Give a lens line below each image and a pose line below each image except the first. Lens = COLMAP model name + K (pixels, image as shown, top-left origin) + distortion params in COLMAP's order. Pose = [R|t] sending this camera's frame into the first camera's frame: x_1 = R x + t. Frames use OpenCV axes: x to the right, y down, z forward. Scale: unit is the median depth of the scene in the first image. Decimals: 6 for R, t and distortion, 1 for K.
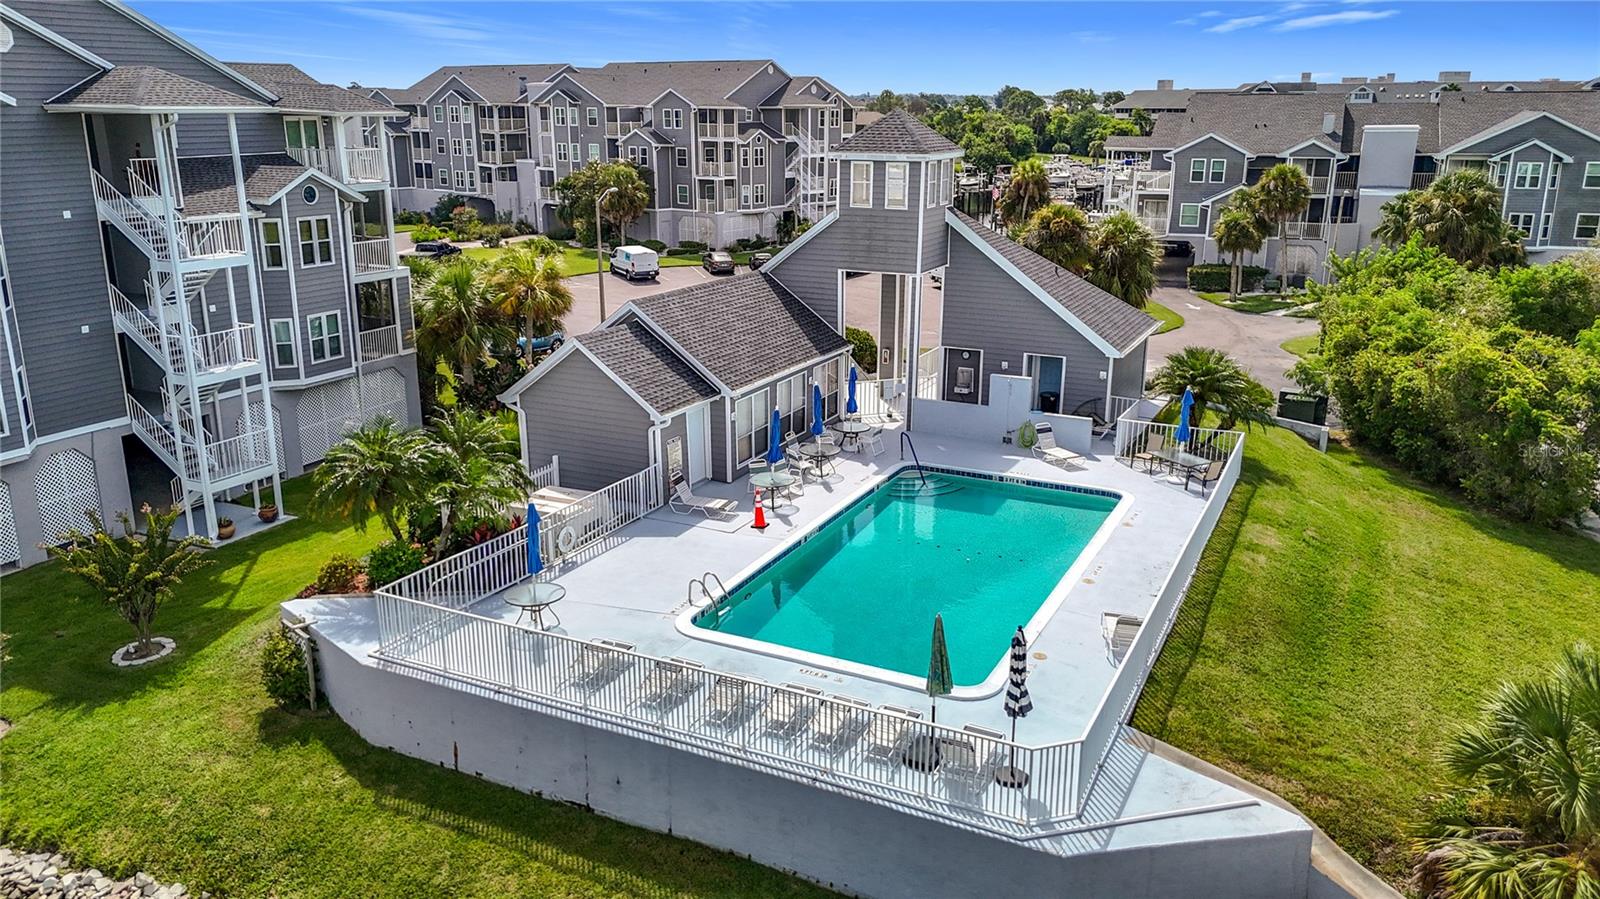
lens RADIAL K [[1182.3, 0, 804.0], [0, 1182.3, 431.2], [0, 0, 1]] dist [0.167652, -0.239606]
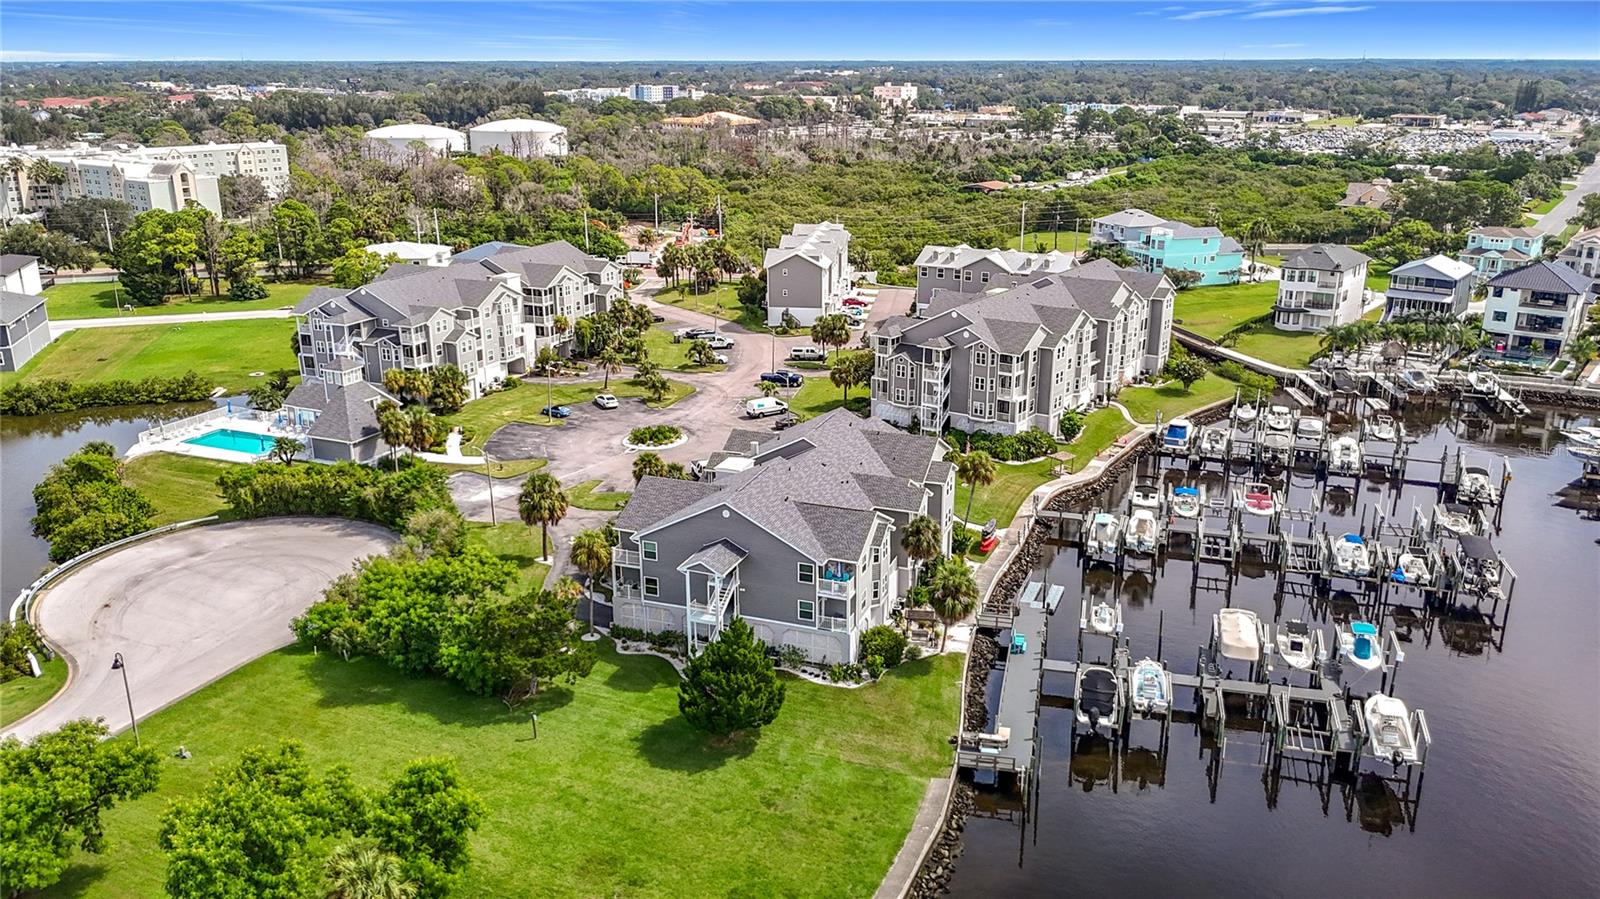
lens RADIAL K [[1201.8, 0, 796.2], [0, 1201.8, 471.1], [0, 0, 1]] dist [0.066283, -0.092935]
pose [[0.048196, 0.322559, -0.945322, 3.804634], [-0.262184, 0.917321, 0.299637, -1.439791], [0.963814, 0.233407, 0.128781, 1.980264]]
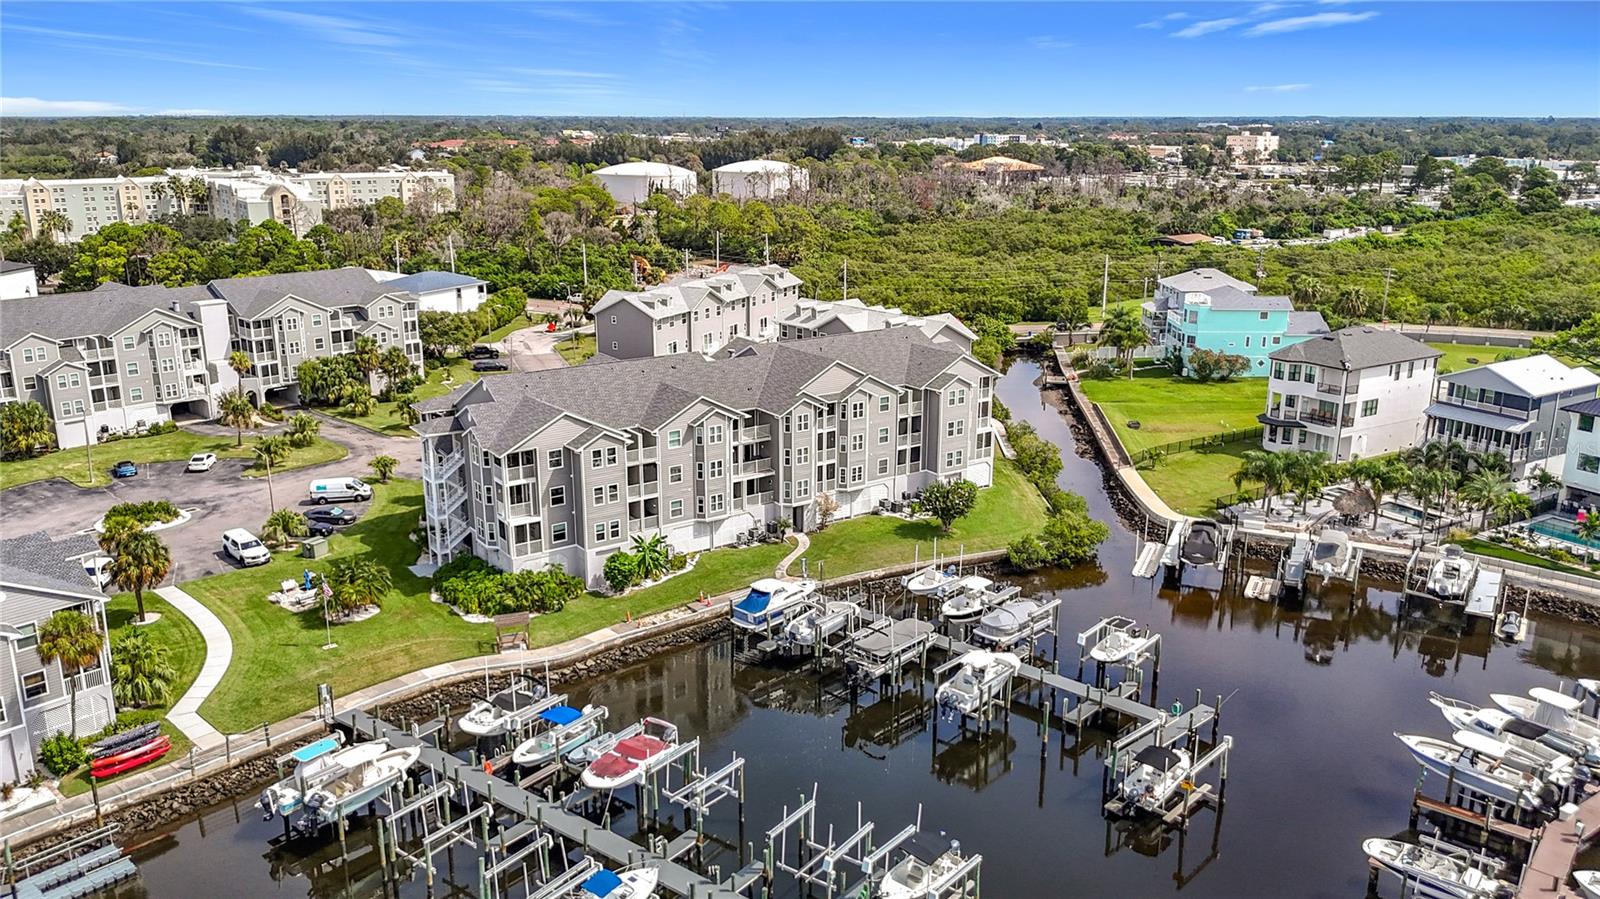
lens RADIAL K [[1202.9, 0, 802.3], [0, 1202.9, 445.1], [0, 0, 1]] dist [0.073460, -0.111141]
pose [[-0.284407, 0.251458, -0.925139, 2.268769], [-0.256036, 0.910017, 0.326059, -1.812712], [0.923882, 0.329602, -0.194433, 4.100898]]
